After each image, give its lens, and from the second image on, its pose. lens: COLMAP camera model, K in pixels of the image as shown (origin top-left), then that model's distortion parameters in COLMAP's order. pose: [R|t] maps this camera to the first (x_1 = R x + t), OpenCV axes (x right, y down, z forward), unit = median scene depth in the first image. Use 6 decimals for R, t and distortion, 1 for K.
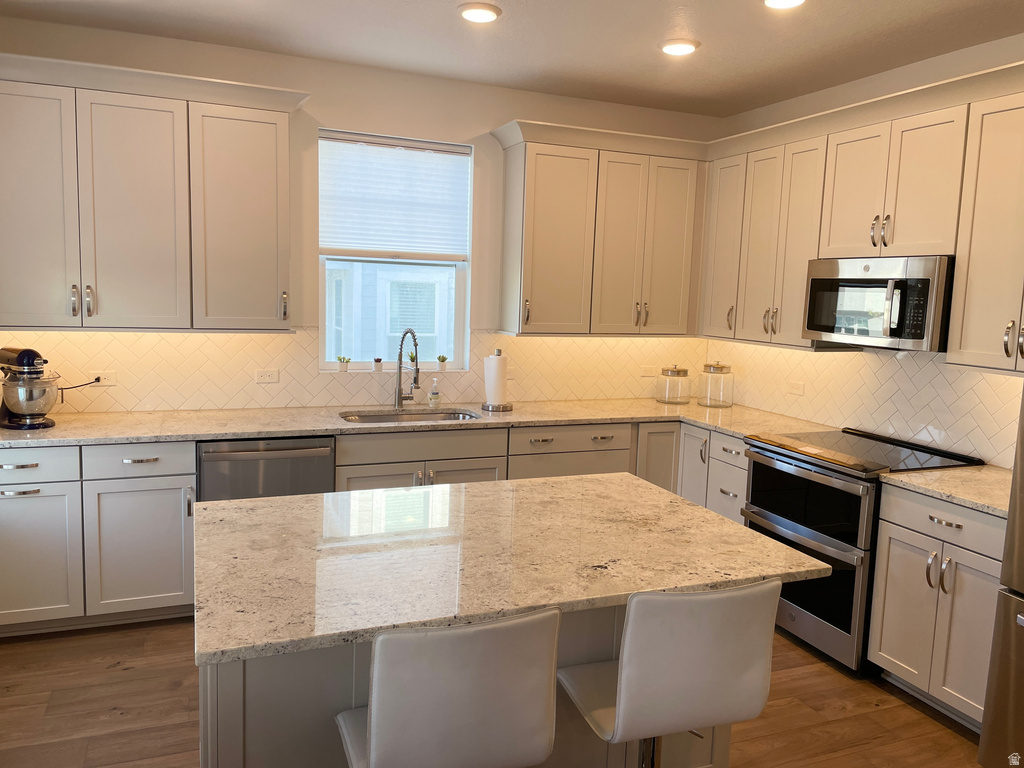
lens RADIAL K [[775.7, 0, 507.2], [0, 775.7, 377.2], [0, 0, 1]] dist [0.058381, -0.090622]
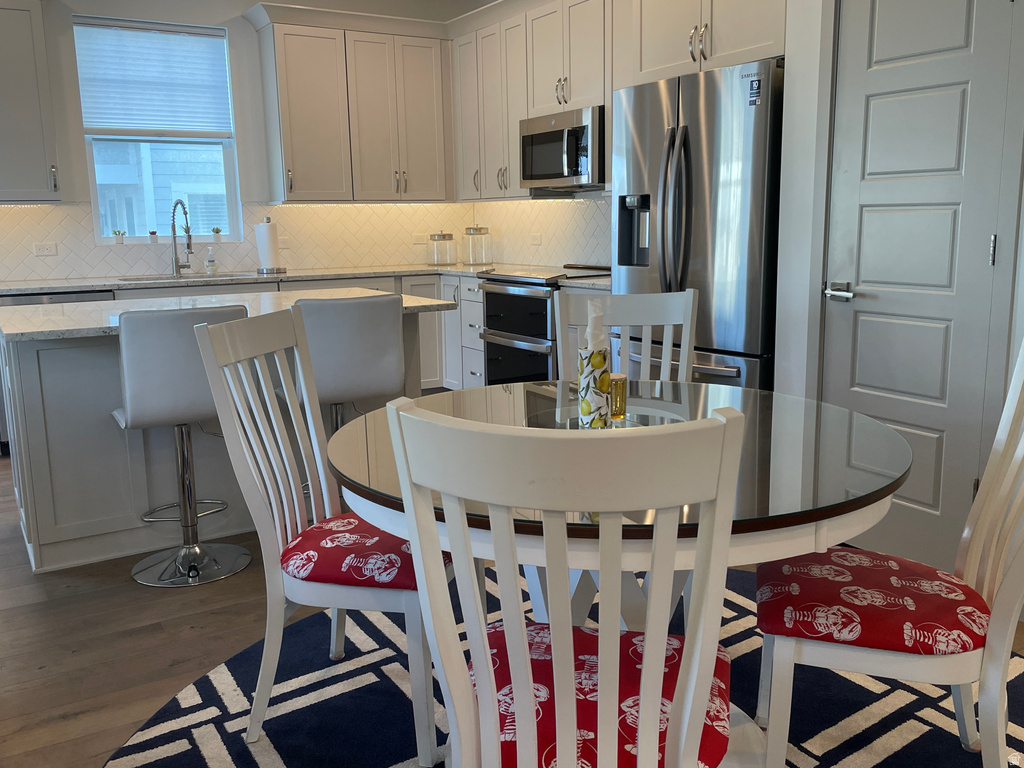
lens RADIAL K [[902.2, 0, 515.6], [0, 902.2, 384.1], [0, 0, 1]] dist [0.011145, -0.032904]
pose [[0.982996, -0.081924, 0.164338, 0.119870], [0.069680, 0.994441, 0.078942, 0.140088], [-0.169892, -0.066148, 0.983240, -0.377685]]
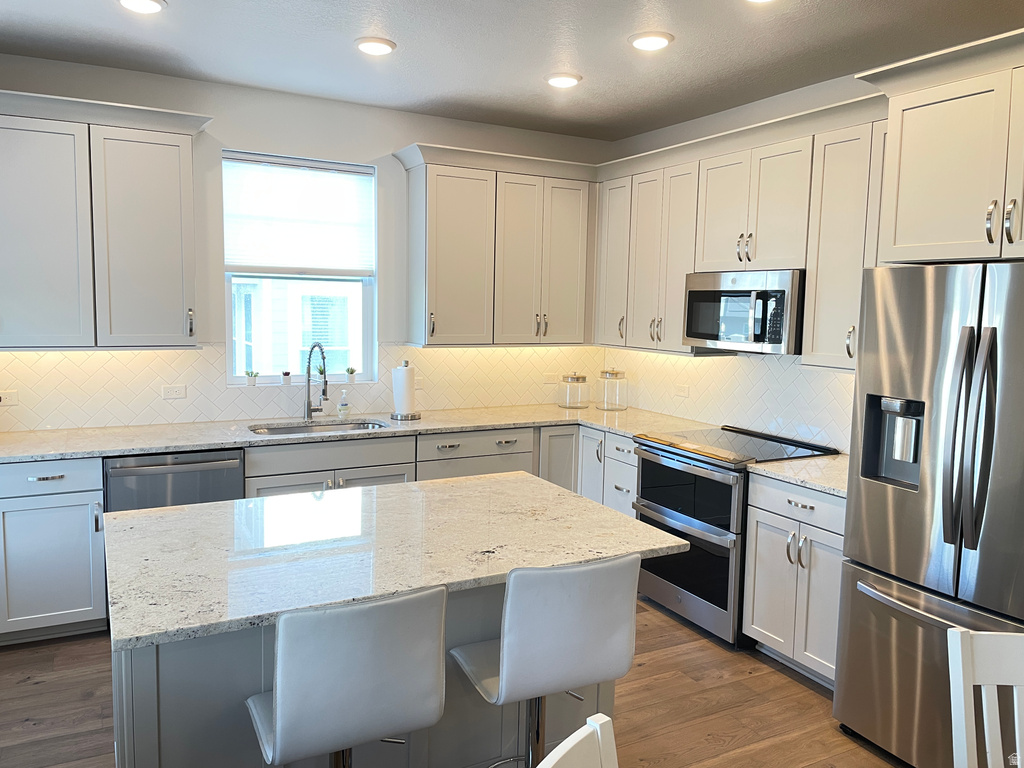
lens RADIAL K [[775.7, 0, 510.7], [0, 775.7, 375.4], [0, 0, 1]] dist [0.058381, -0.090622]
pose [[0.993871, -0.023068, 0.108108, 0.018416], [0.024862, 0.999574, -0.015272, 0.003814], [-0.107710, 0.017866, 0.994022, -0.060527]]
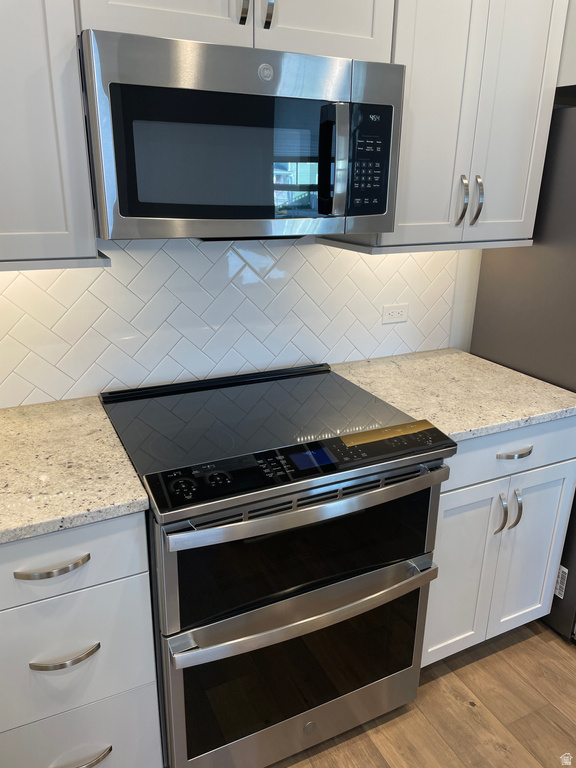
lens RADIAL K [[581.8, 0, 287.8], [0, 581.8, 384.1], [0, 0, 1]] dist [0.058381, -0.090622]
pose [[-0.079374, -0.359267, 0.929853, 0.048020], [0.099601, 0.925270, 0.365999, -0.084073], [-0.991857, 0.121665, -0.037659, 0.927739]]
